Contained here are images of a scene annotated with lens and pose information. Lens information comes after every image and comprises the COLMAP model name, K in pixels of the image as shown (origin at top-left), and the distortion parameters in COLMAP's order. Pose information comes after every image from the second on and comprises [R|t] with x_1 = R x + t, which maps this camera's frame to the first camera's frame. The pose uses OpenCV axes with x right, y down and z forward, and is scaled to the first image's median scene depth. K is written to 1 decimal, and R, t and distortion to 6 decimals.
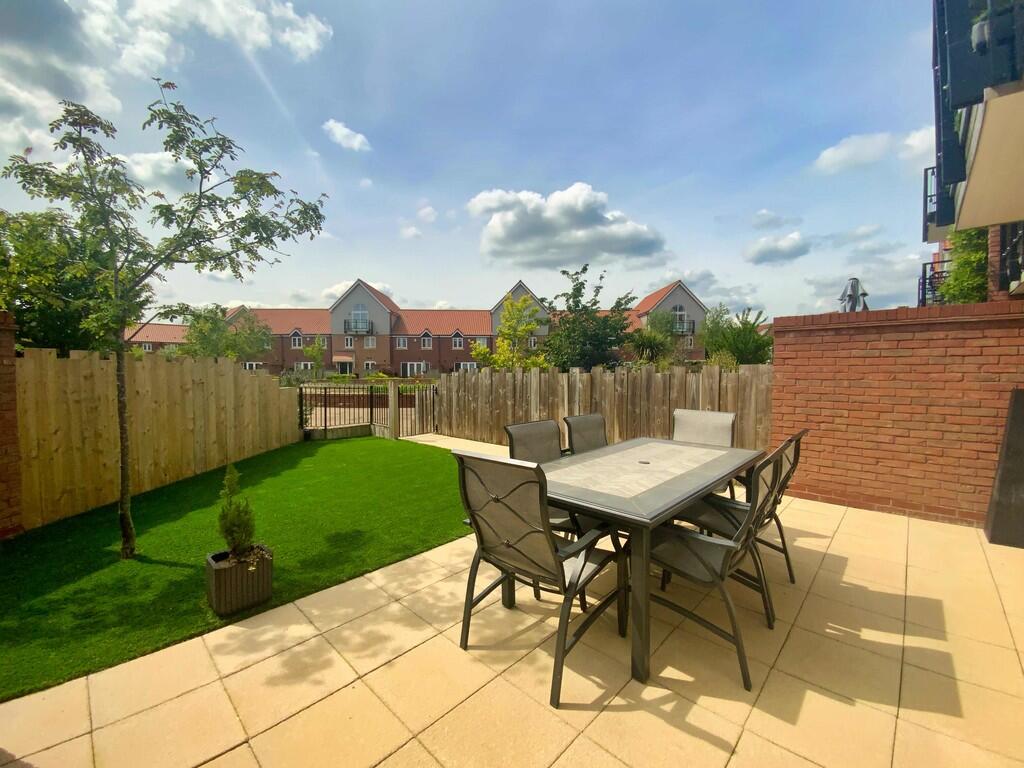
lens RADIAL K [[409.1, 0, 512.0], [0, 409.1, 384.0], [0, 0, 1]] dist [0.001058, -0.010747]
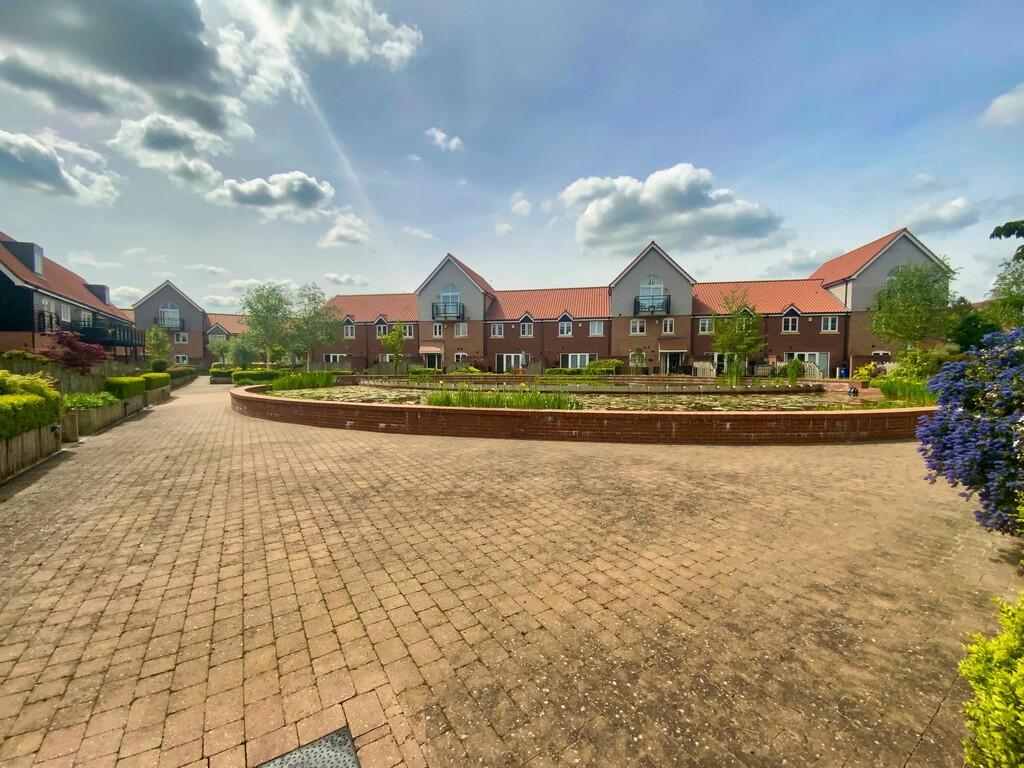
lens RADIAL K [[400.5, 0, 507.8], [0, 400.5, 398.4], [0, 0, 1]] dist [-0.000618, -0.013354]
pose [[0.972991, 0.020434, -0.229935, -0.057140], [-0.008660, 0.998604, 0.052098, -0.004577], [0.230679, -0.048700, 0.971811, 0.202023]]
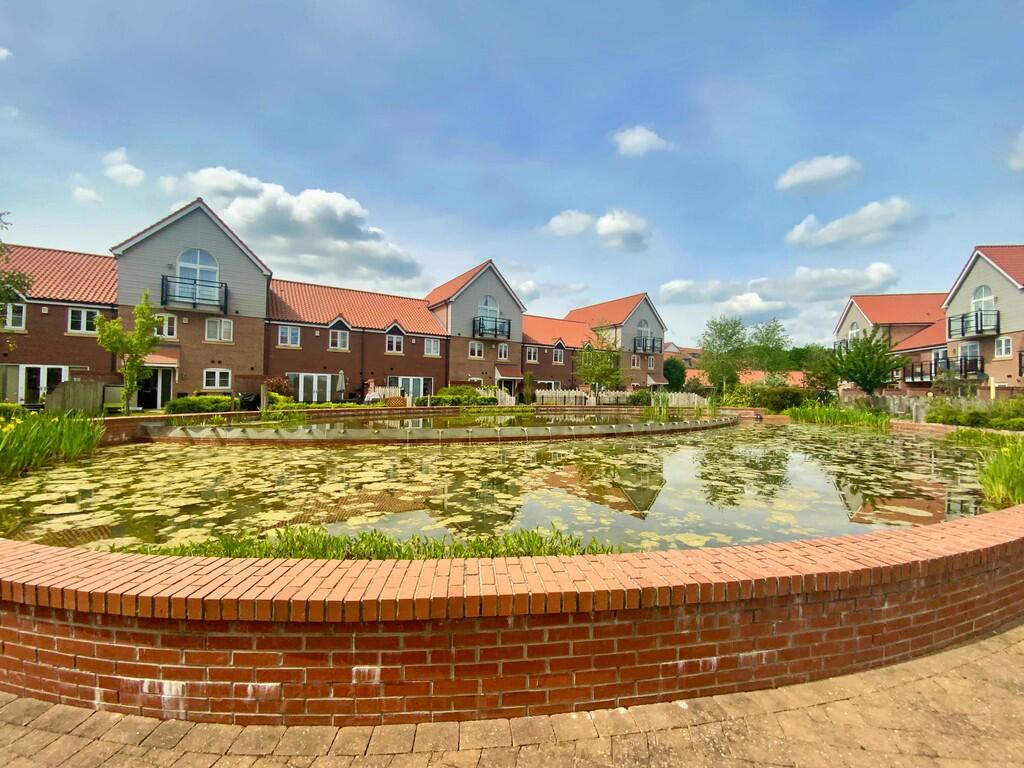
lens RADIAL K [[400.5, 0, 507.8], [0, 400.5, 398.4], [0, 0, 1]] dist [-0.000618, -0.013354]
pose [[0.837705, 0.001141, 0.546122, -0.300318], [0.003521, 0.999966, -0.007490, -0.013614], [-0.546112, 0.008197, 0.837672, 0.389230]]
